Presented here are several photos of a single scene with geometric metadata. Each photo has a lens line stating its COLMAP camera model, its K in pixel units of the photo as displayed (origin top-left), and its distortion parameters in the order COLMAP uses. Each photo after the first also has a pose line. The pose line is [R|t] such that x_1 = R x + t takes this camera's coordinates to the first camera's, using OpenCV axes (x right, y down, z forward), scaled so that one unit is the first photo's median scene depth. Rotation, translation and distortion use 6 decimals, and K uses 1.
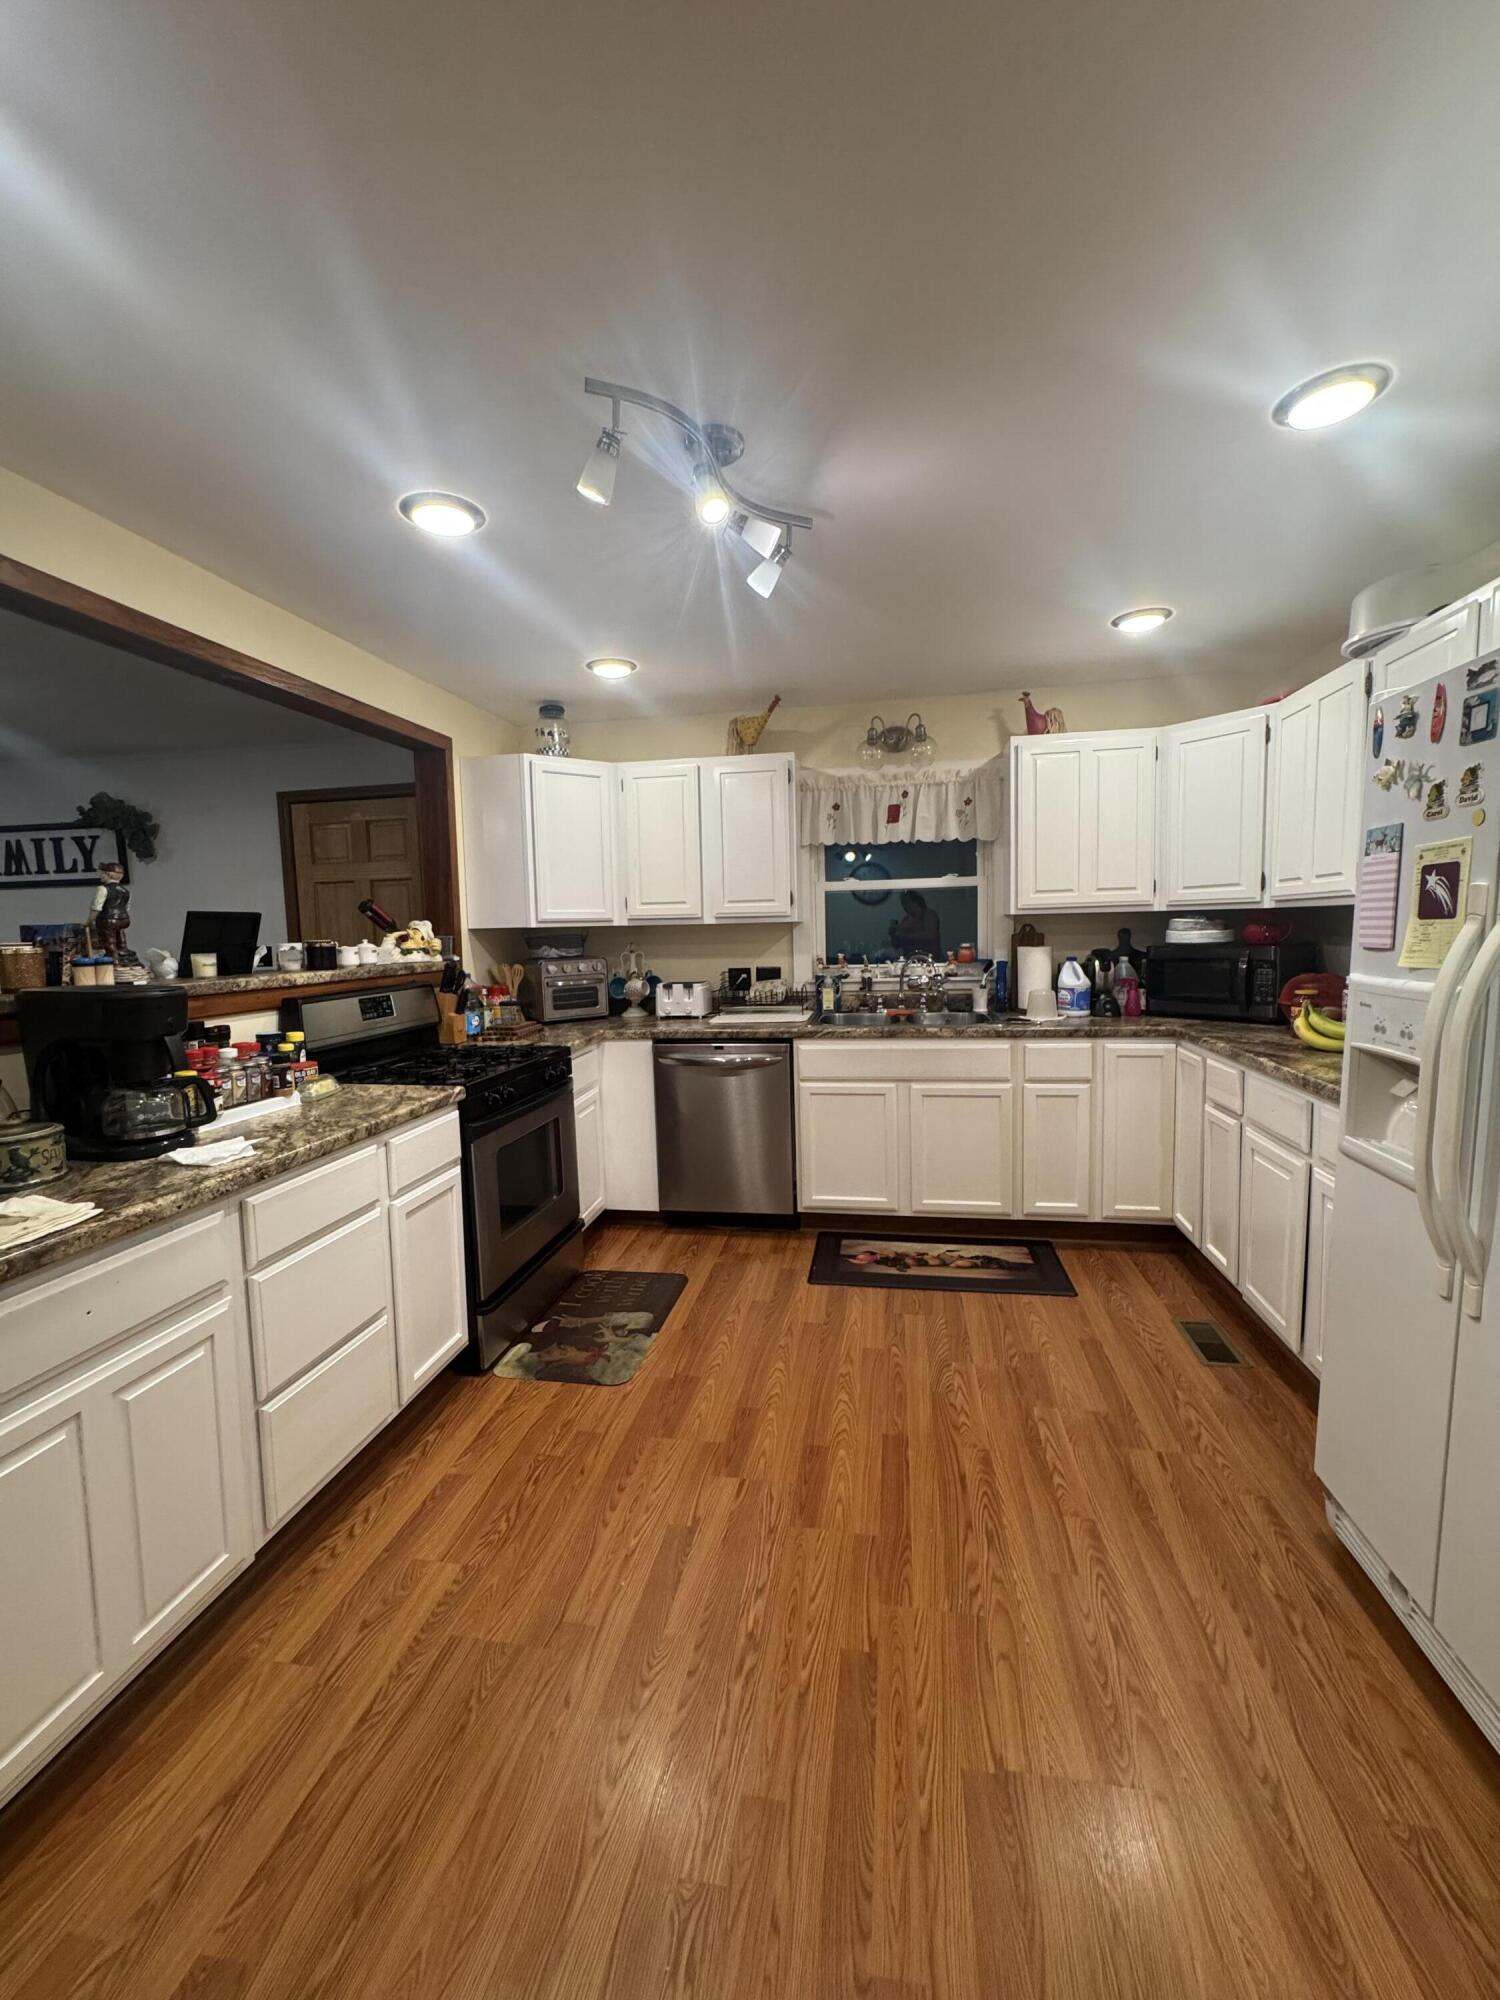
lens RADIAL K [[798.0, 0, 749.3], [0, 798.0, 995.8], [0, 0, 1]] dist [-0.001808, 0.001093]
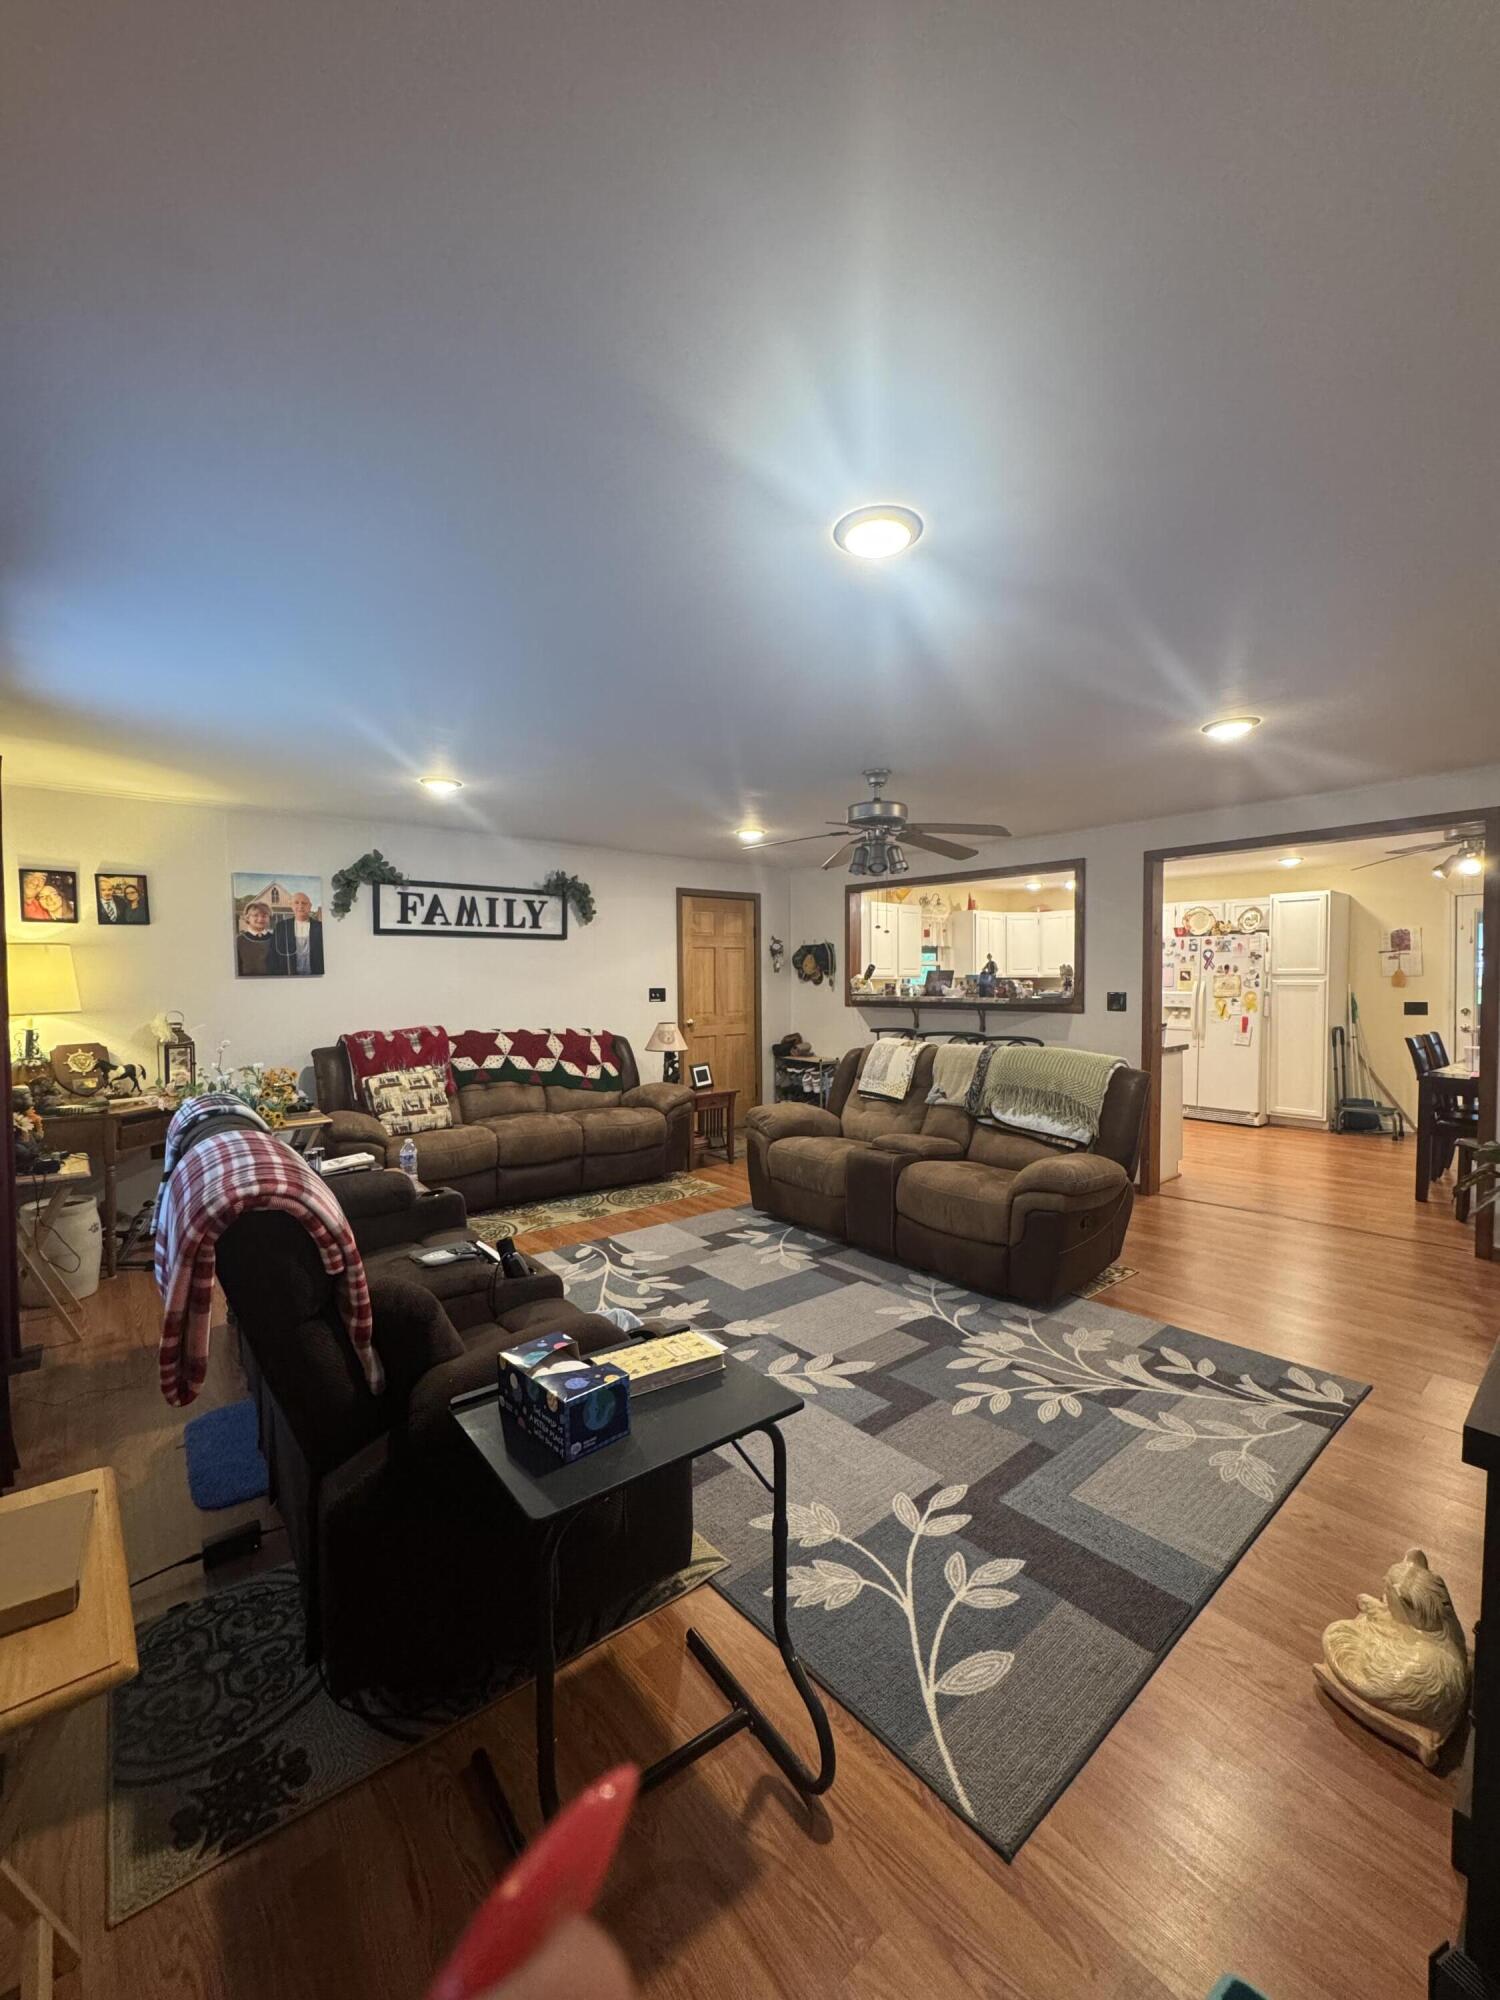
lens RADIAL K [[798.0, 0, 752.7], [0, 798.0, 996.9], [0, 0, 1]] dist [-0.001808, 0.001093]
pose [[0.635616, 0.001848, 0.772003, -2.272822], [0.056996, 0.997156, -0.049314, 0.050482], [-0.769899, 0.075346, 0.633703, -0.087026]]
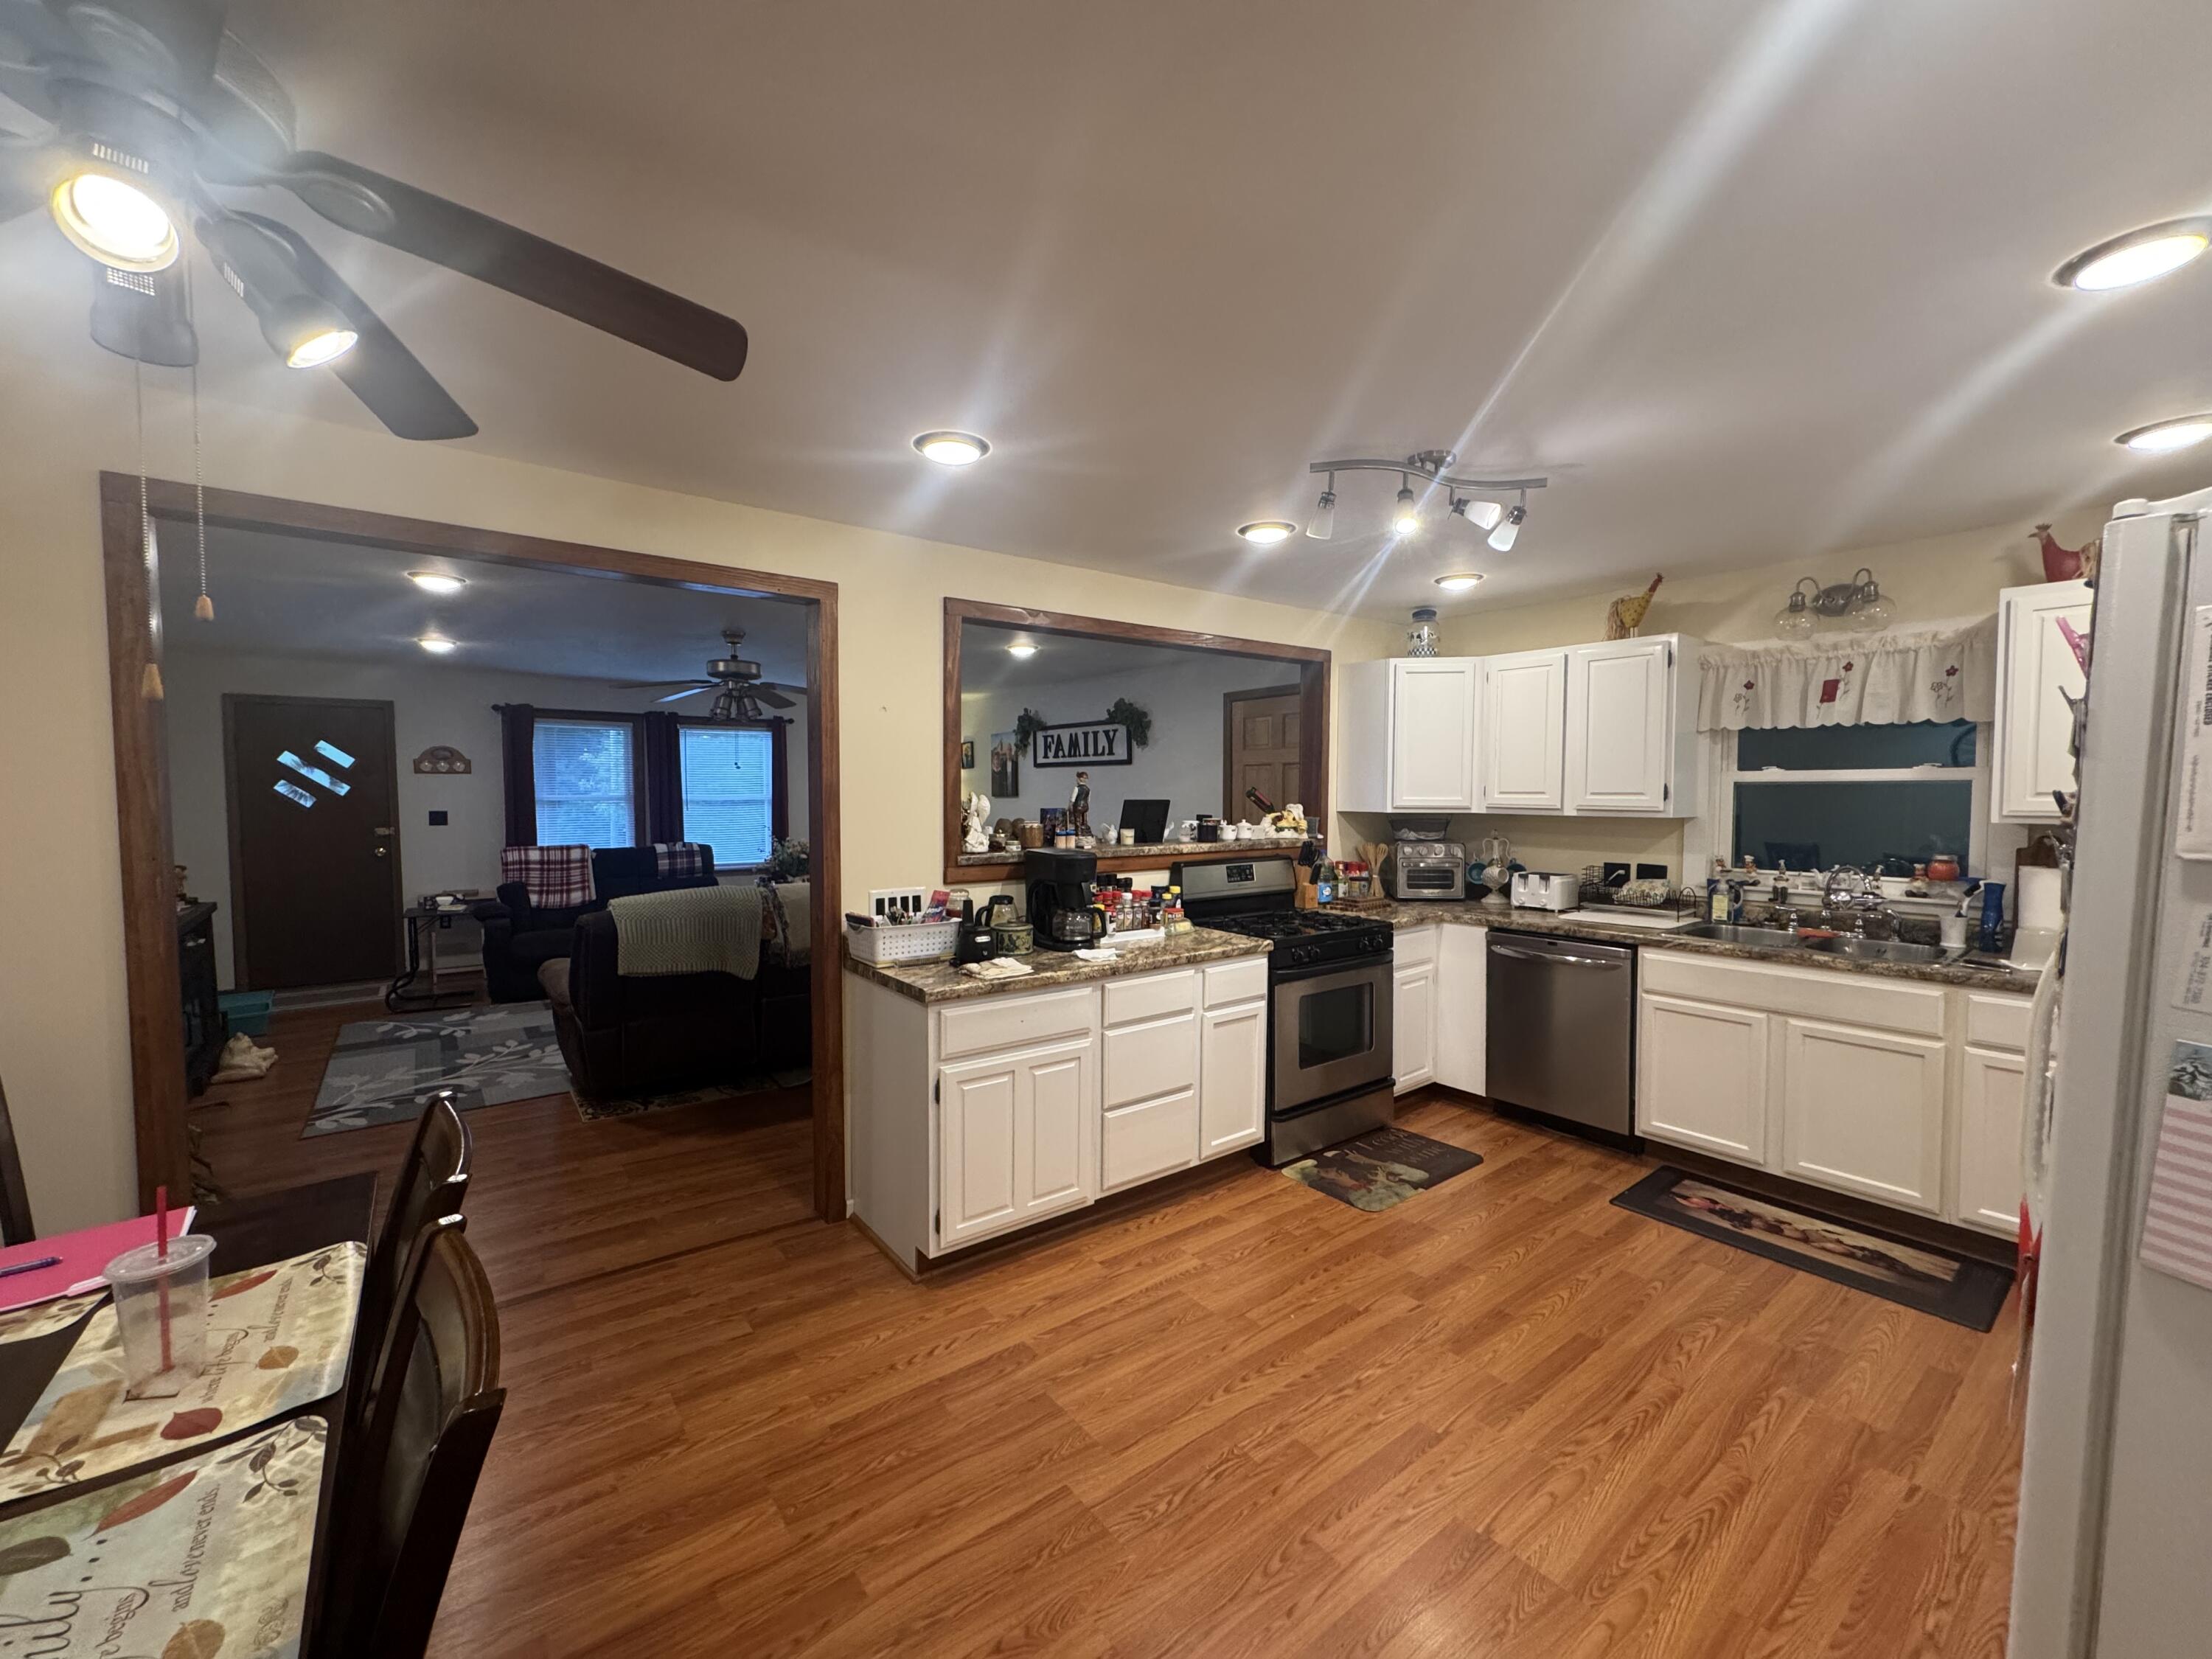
lens RADIAL K [[882.6, 0, 1102.2], [0, 882.6, 826.8], [0, 0, 1]] dist [-0.001808, 0.001093]
pose [[0.734782, 0.052858, -0.676241, 0.293844], [-0.076559, 0.997051, -0.005252, -0.031814], [0.673969, 0.055632, 0.736662, -0.190510]]
